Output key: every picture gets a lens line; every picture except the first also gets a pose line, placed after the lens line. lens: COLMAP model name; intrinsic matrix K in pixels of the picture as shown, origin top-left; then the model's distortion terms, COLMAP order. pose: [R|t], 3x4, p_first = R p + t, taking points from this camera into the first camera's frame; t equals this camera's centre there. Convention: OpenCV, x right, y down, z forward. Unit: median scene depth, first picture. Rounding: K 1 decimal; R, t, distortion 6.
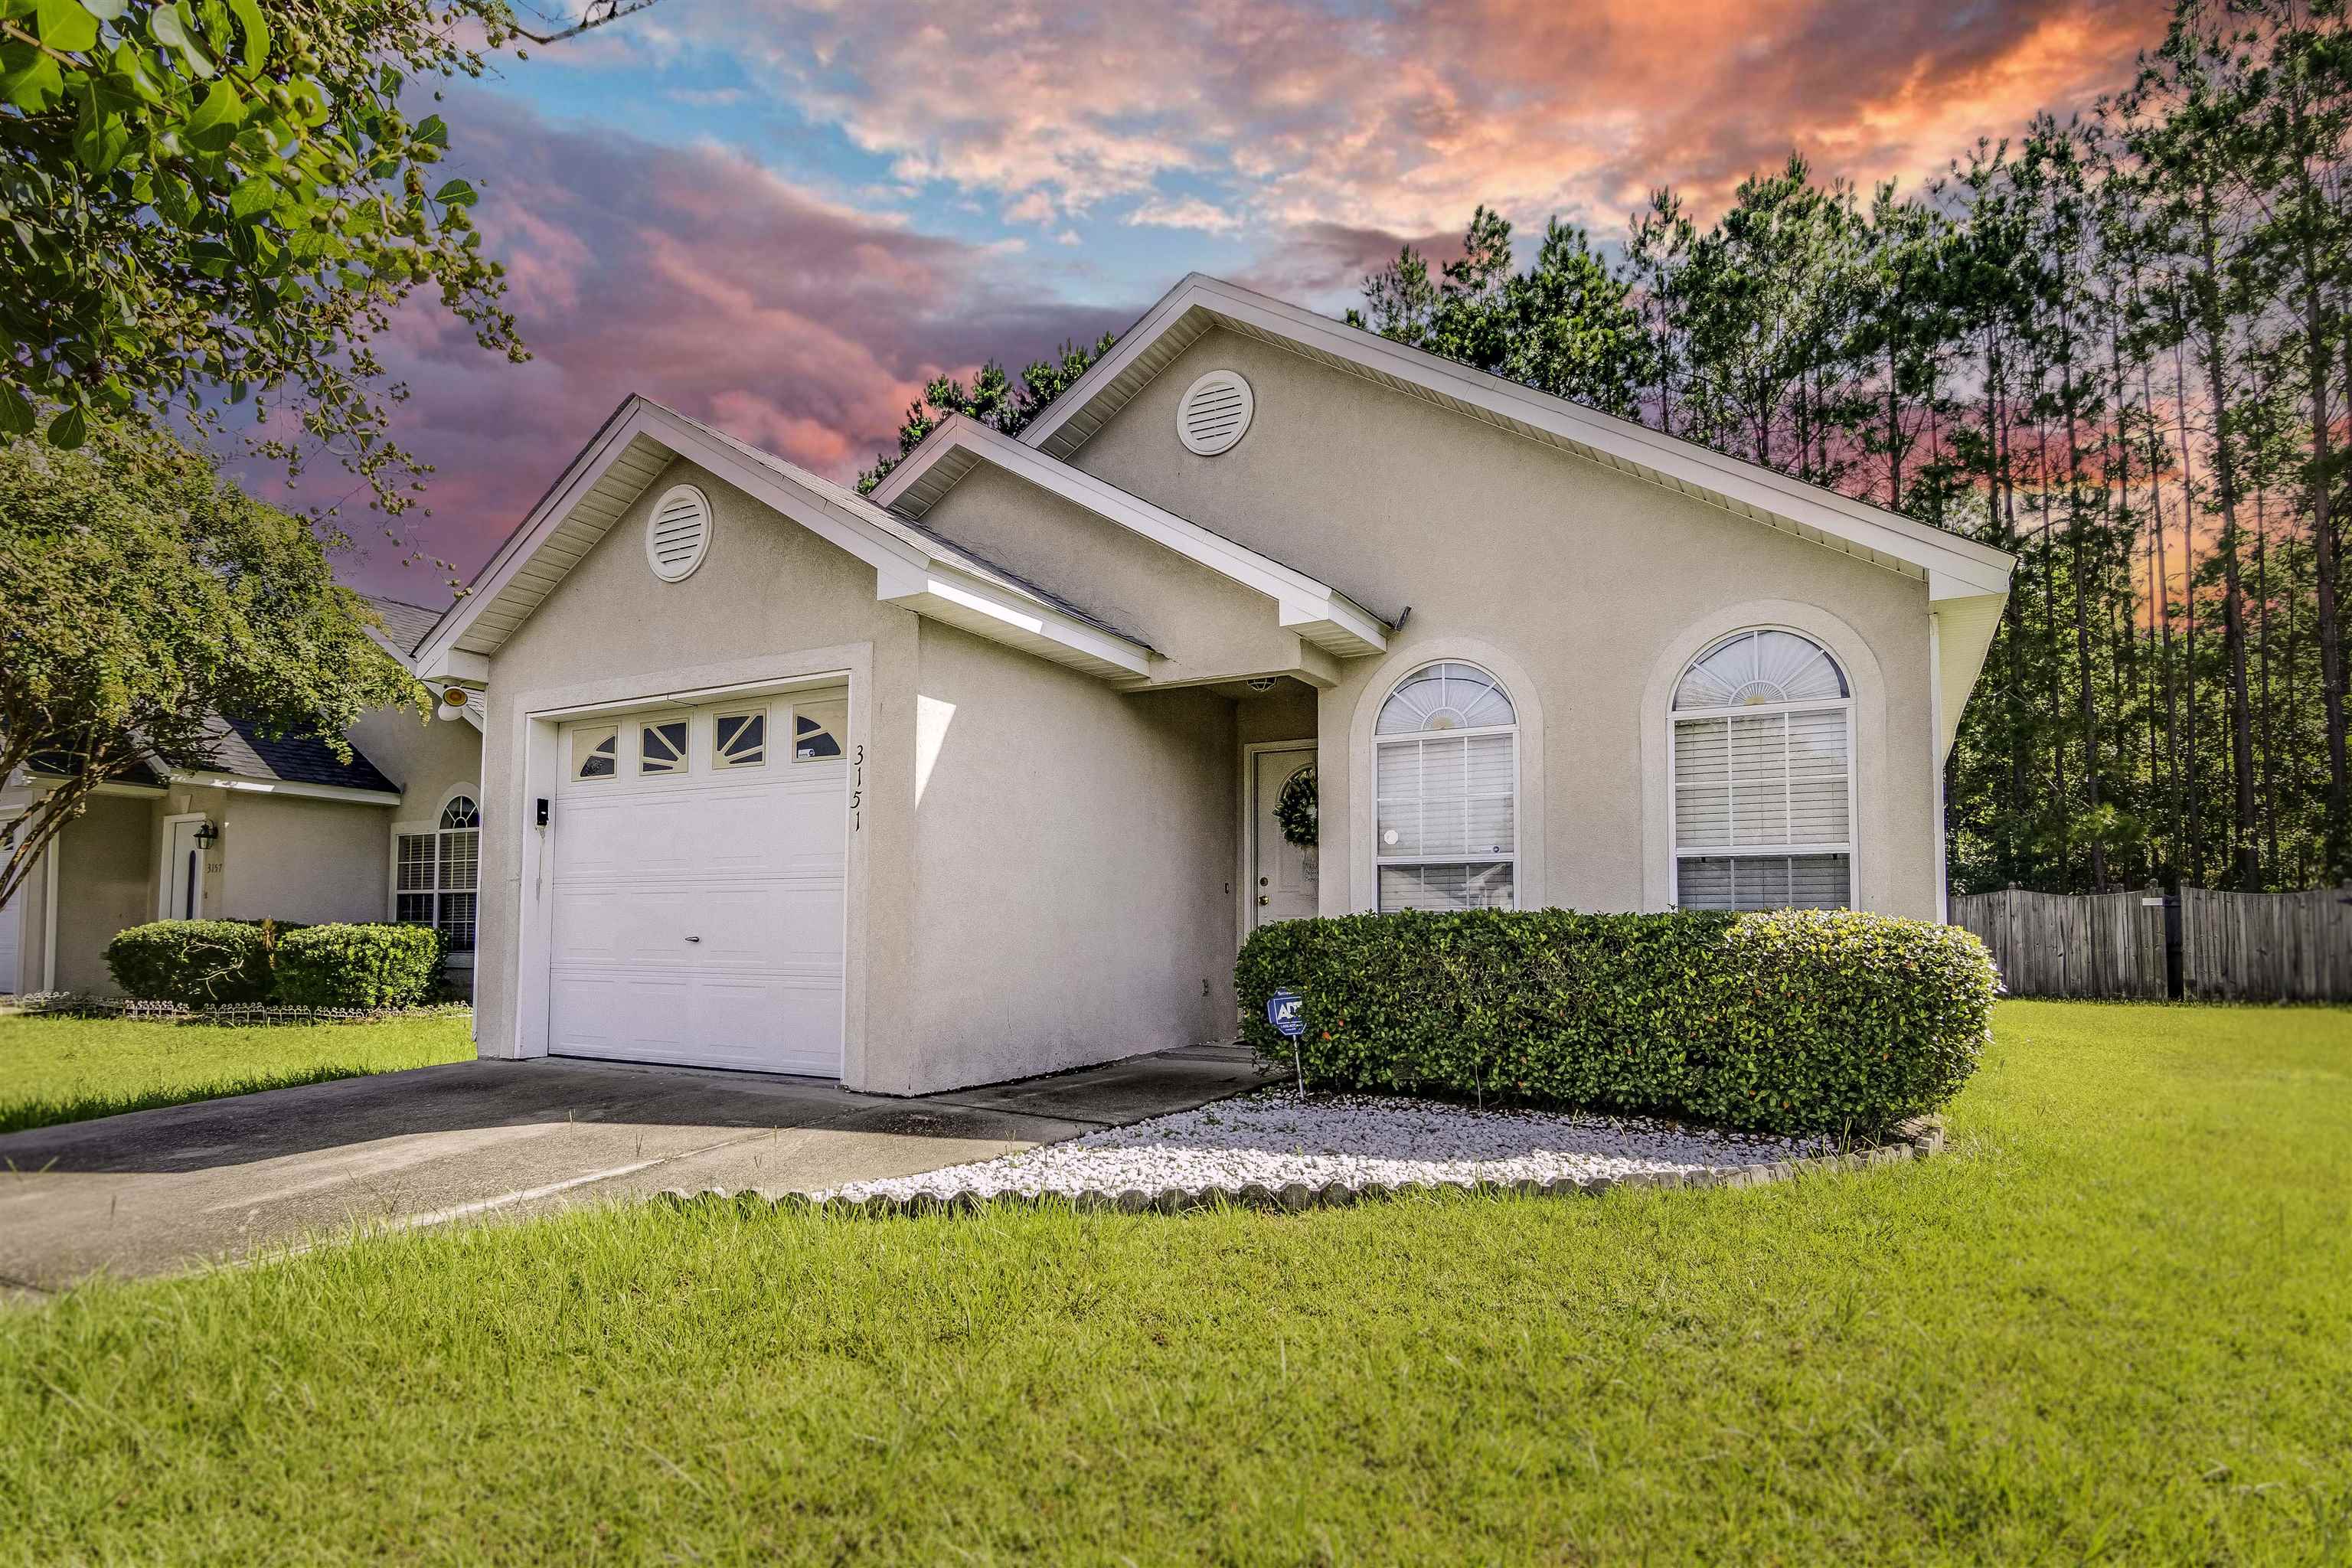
lens RADIAL K [[1310.4, 0, 1126.9], [0, 1310.4, 883.9], [0, 0, 1]] dist [-0.000227, 0.001822]
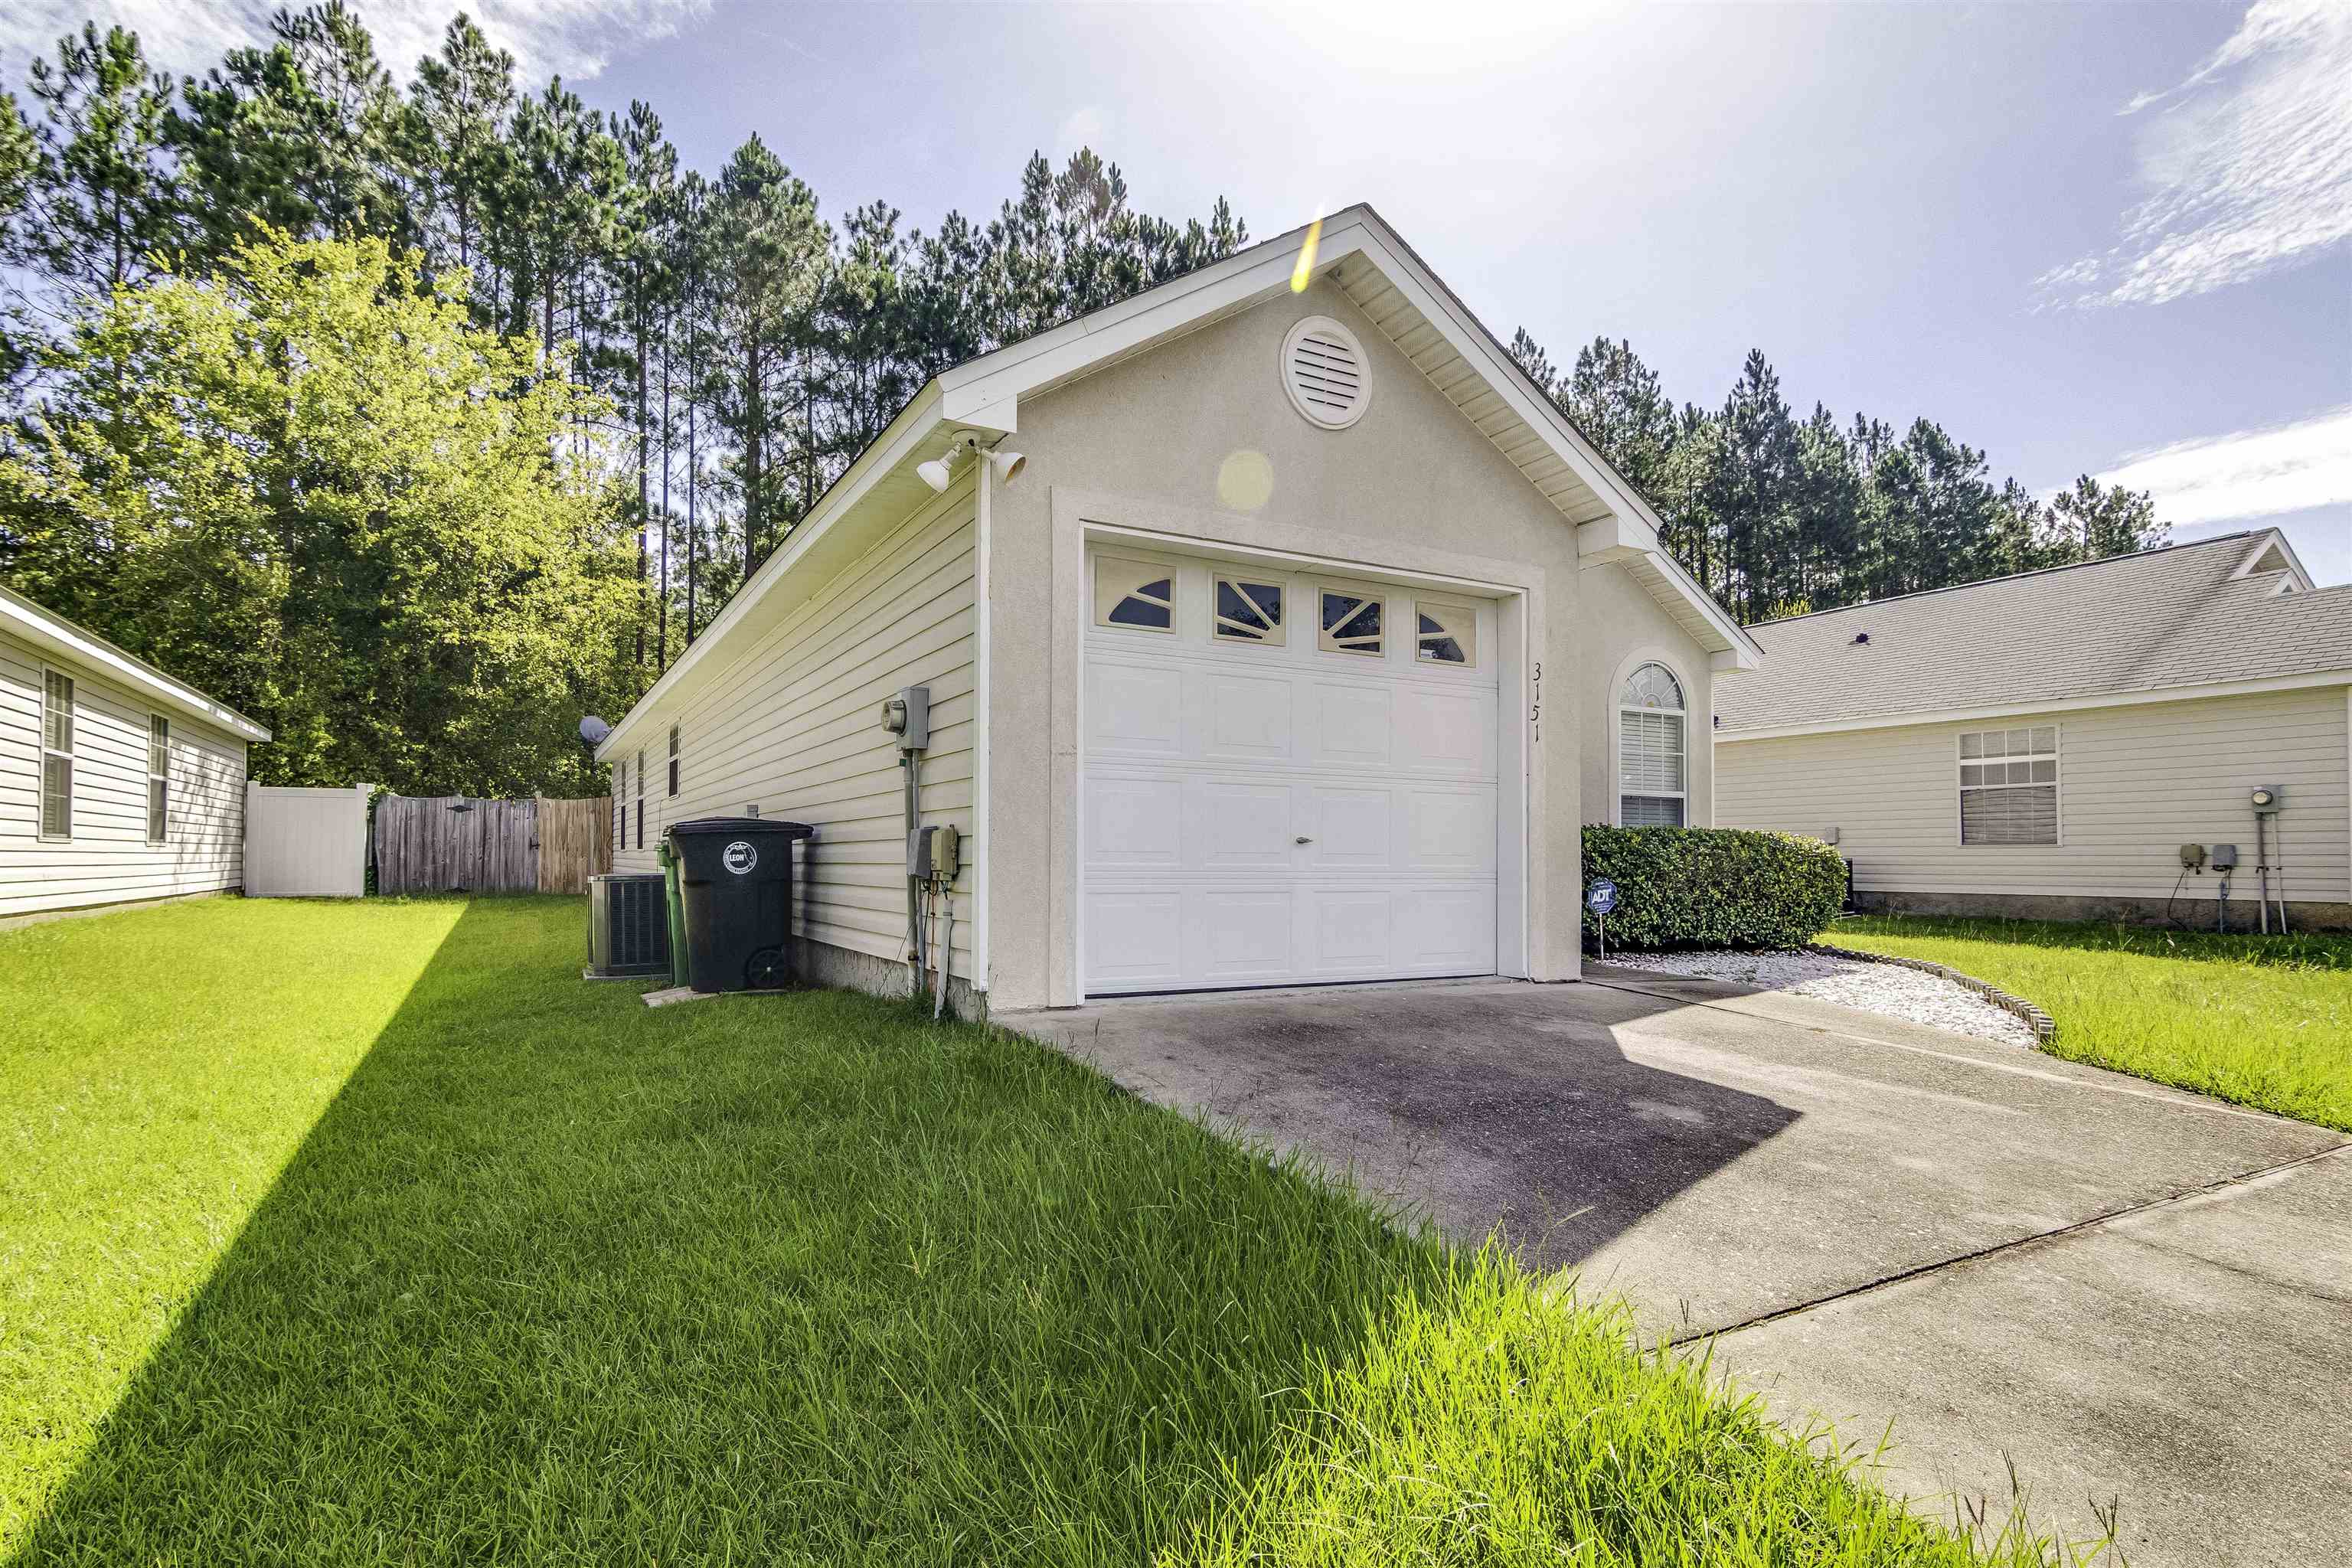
lens RADIAL K [[1253.3, 0, 1120.9], [0, 1253.3, 851.4], [0, 0, 1]] dist [-0.001055, 0.001763]
pose [[0.499064, -0.002545, 0.866561, -0.761672], [-0.046286, 0.998490, 0.029589, 0.020433], [-0.865328, -0.054876, 0.498192, 0.466197]]
